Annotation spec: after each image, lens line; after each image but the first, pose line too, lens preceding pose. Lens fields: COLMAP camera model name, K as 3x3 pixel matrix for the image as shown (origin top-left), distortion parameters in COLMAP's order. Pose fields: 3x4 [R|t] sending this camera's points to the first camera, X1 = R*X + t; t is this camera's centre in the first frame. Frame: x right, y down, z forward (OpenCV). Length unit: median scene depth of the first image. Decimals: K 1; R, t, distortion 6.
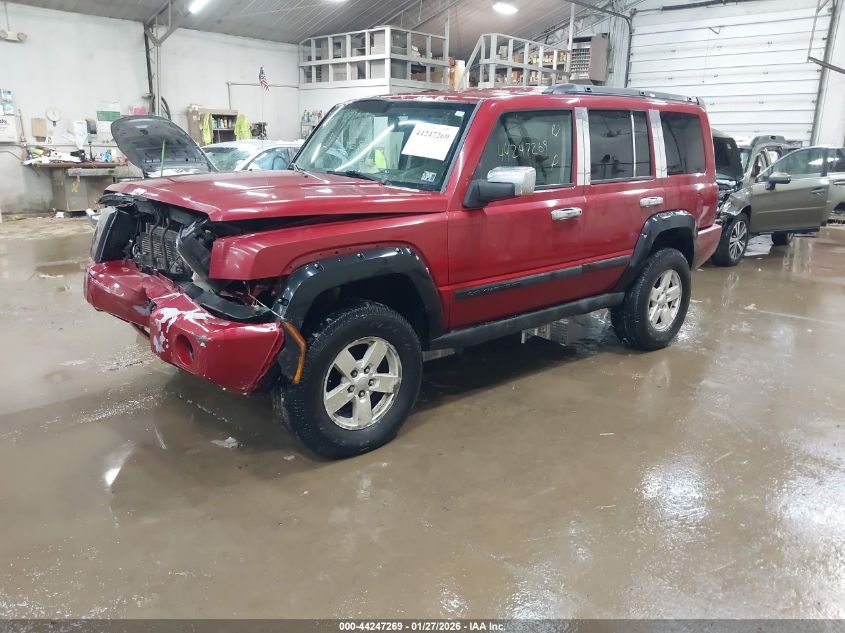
lens RADIAL K [[717.1, 0, 422.5], [0, 717.1, 316.5], [0, 0, 1]] dist [-0.005971, -0.005491]
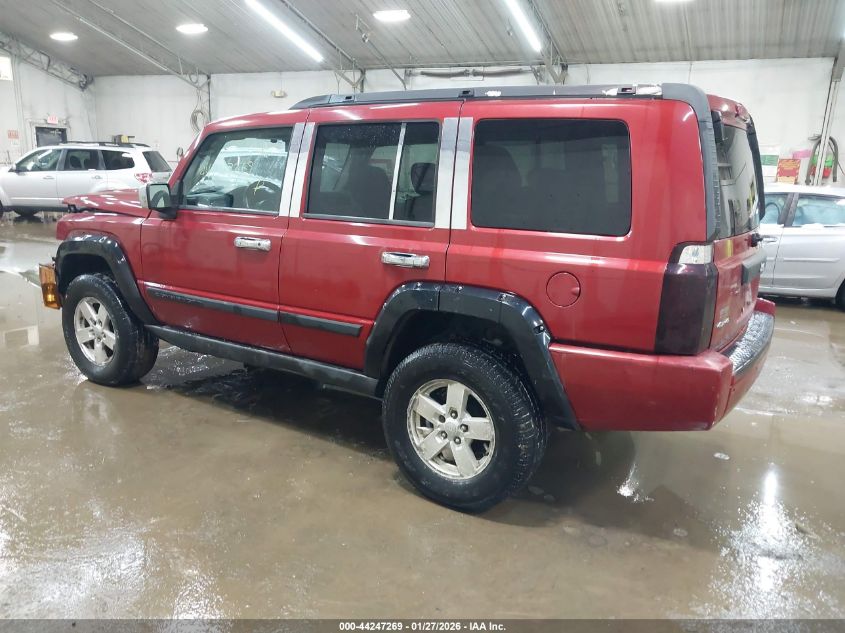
lens RADIAL K [[717.1, 0, 422.5], [0, 717.1, 316.5], [0, 0, 1]] dist [-0.005971, -0.005491]
pose [[0.211662, 0.195210, -0.957649, 0.916510], [-0.269469, 0.953526, 0.134812, -0.194245], [0.939460, 0.229522, 0.254428, 0.827766]]
